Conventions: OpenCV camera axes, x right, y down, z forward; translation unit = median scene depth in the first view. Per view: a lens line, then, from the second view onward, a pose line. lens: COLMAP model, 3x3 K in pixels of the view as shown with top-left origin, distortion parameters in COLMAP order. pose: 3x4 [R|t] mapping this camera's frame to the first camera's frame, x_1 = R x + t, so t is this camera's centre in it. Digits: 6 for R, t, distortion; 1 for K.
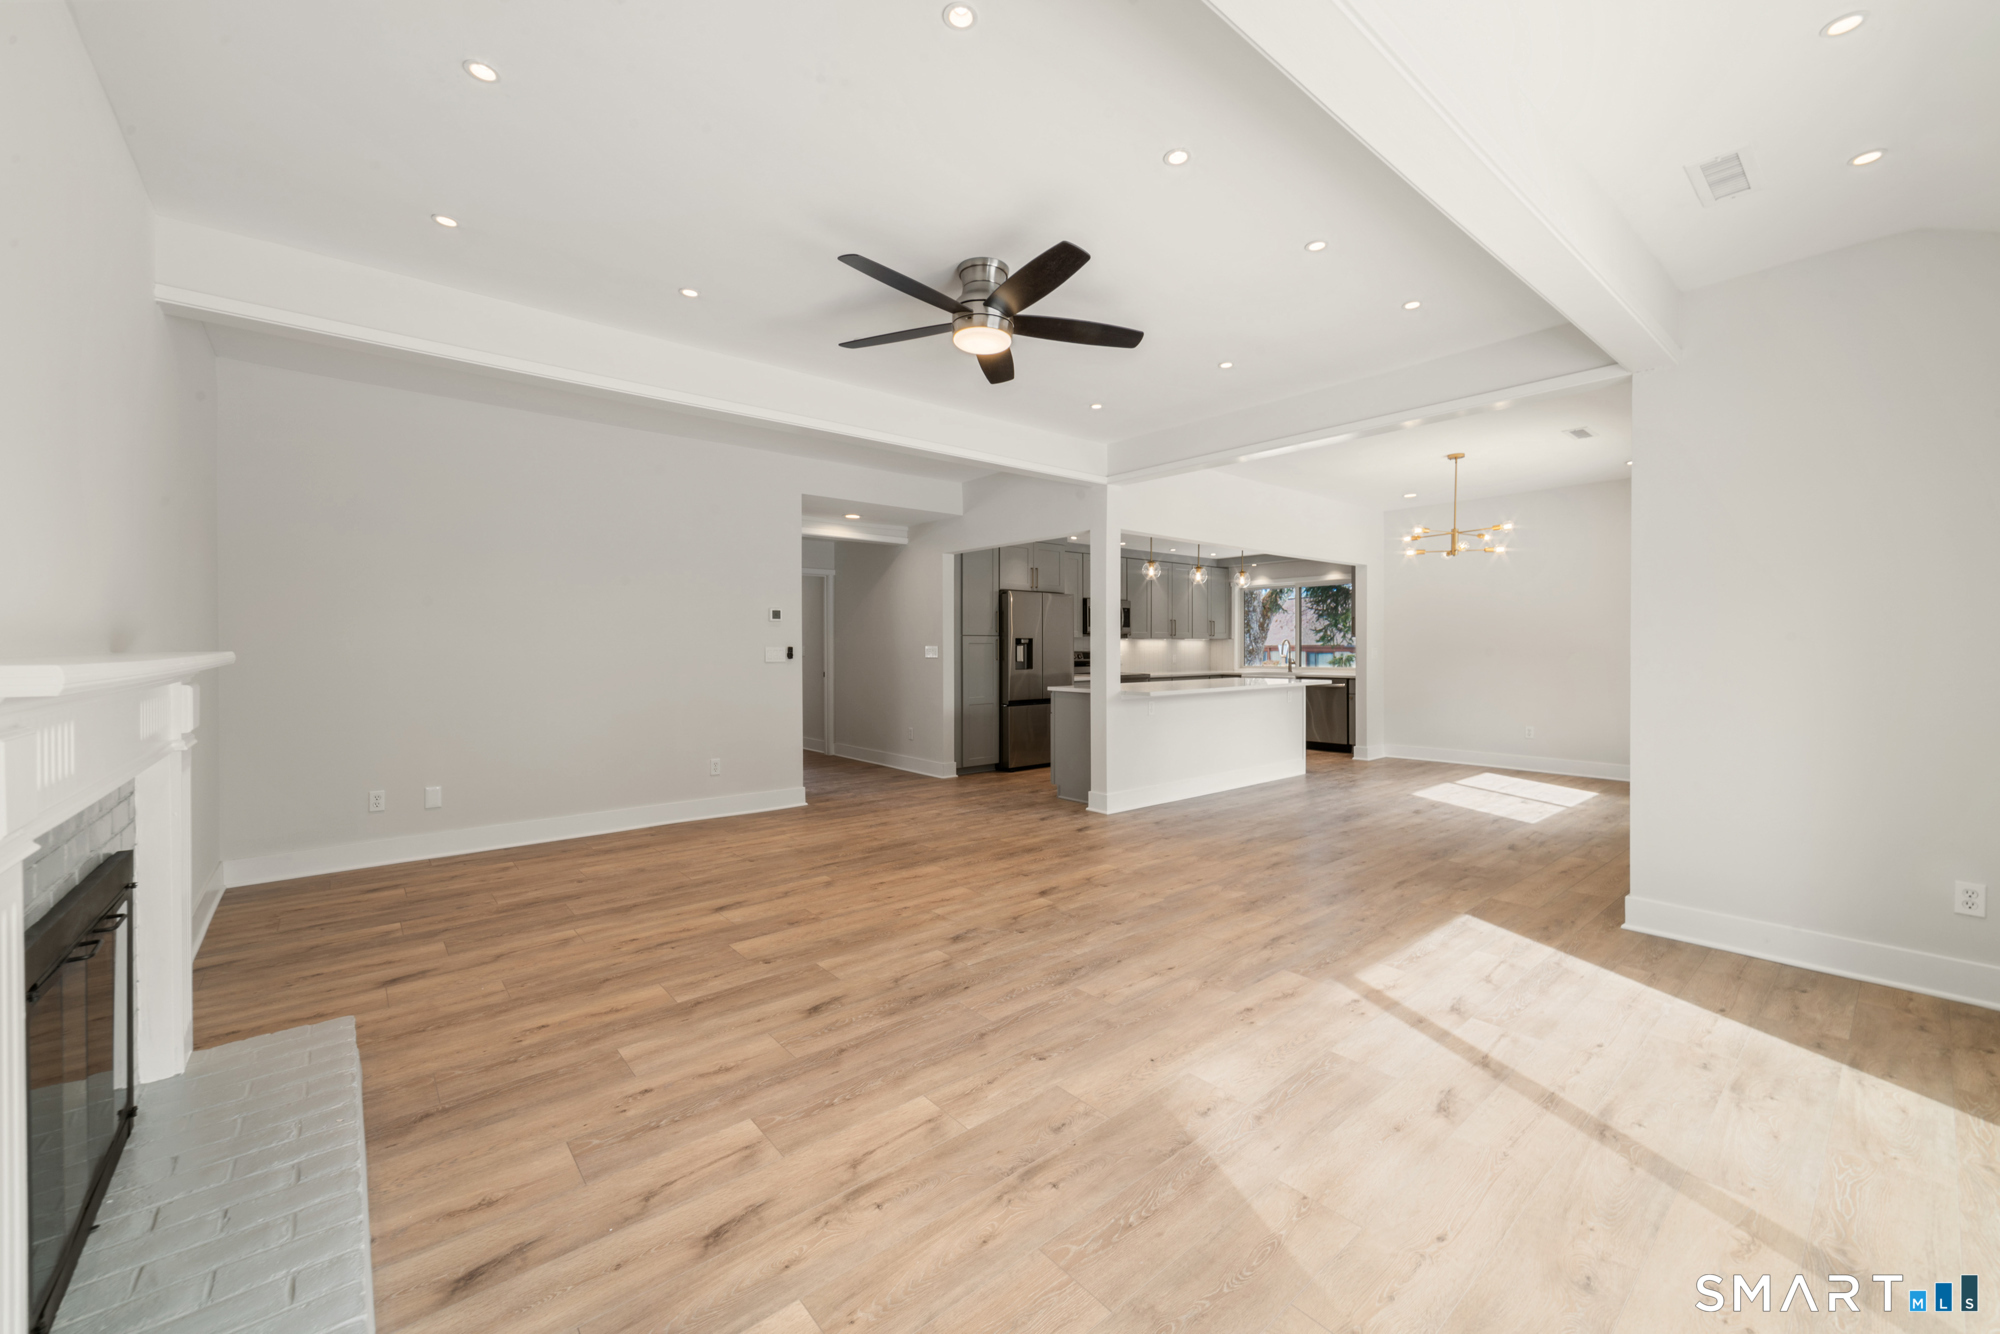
lens RADIAL K [[781.0, 0, 1011.6], [0, 781.0, 664.8], [0, 0, 1]] dist [-0.003694, 0.001709]
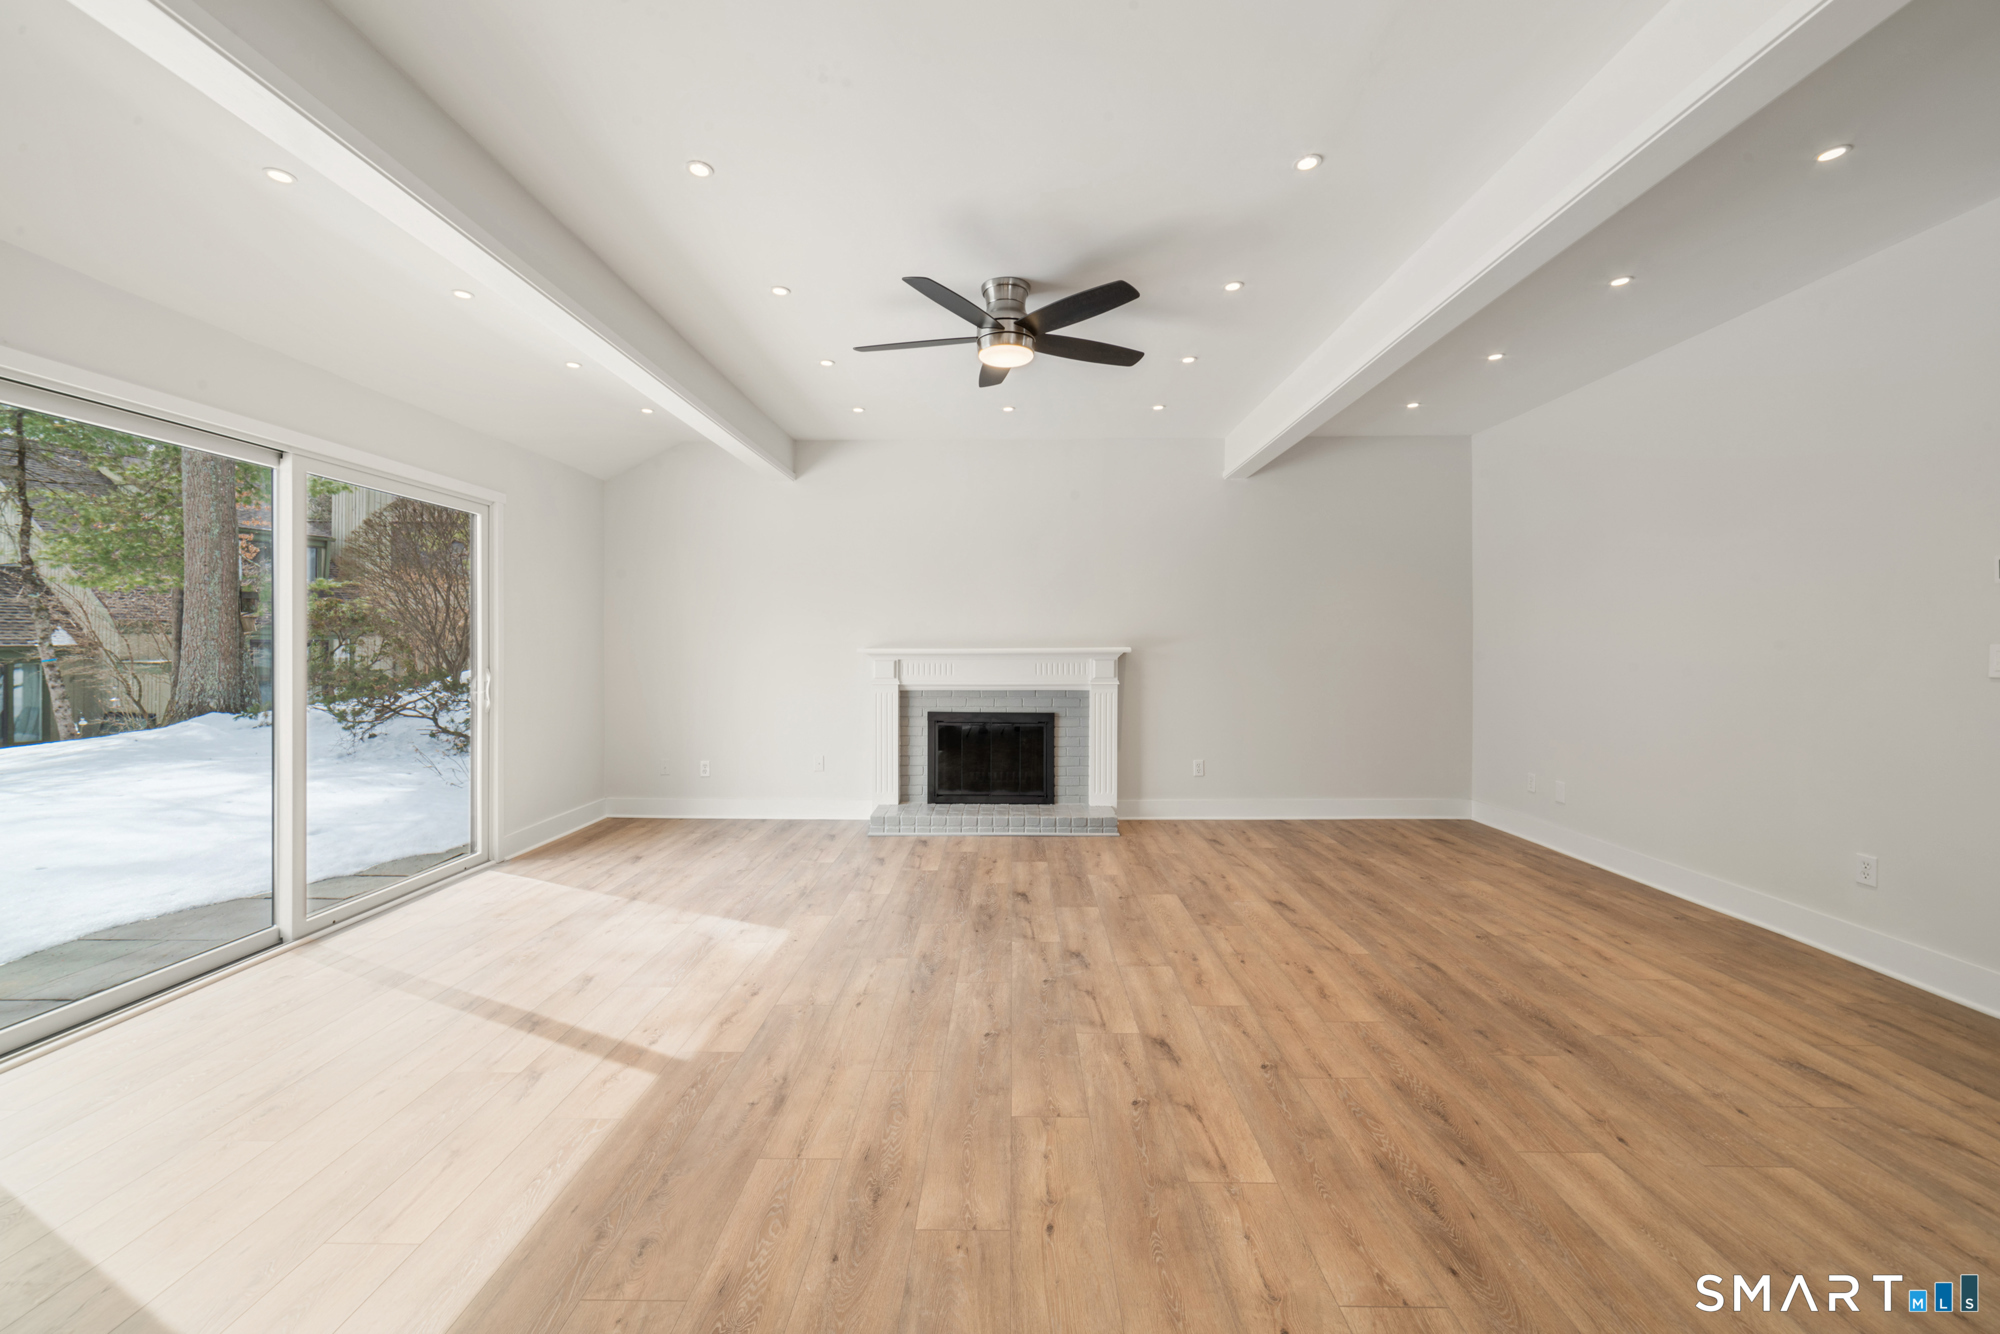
lens RADIAL K [[781.0, 0, 995.9], [0, 781.0, 649.3], [0, 0, 1]] dist [-0.003694, 0.001709]
pose [[-0.665778, 0.006401, -0.746122, 0.519374], [-0.014059, 0.999678, 0.021122, -0.028223], [0.746017, 0.024552, -0.665474, 1.154975]]
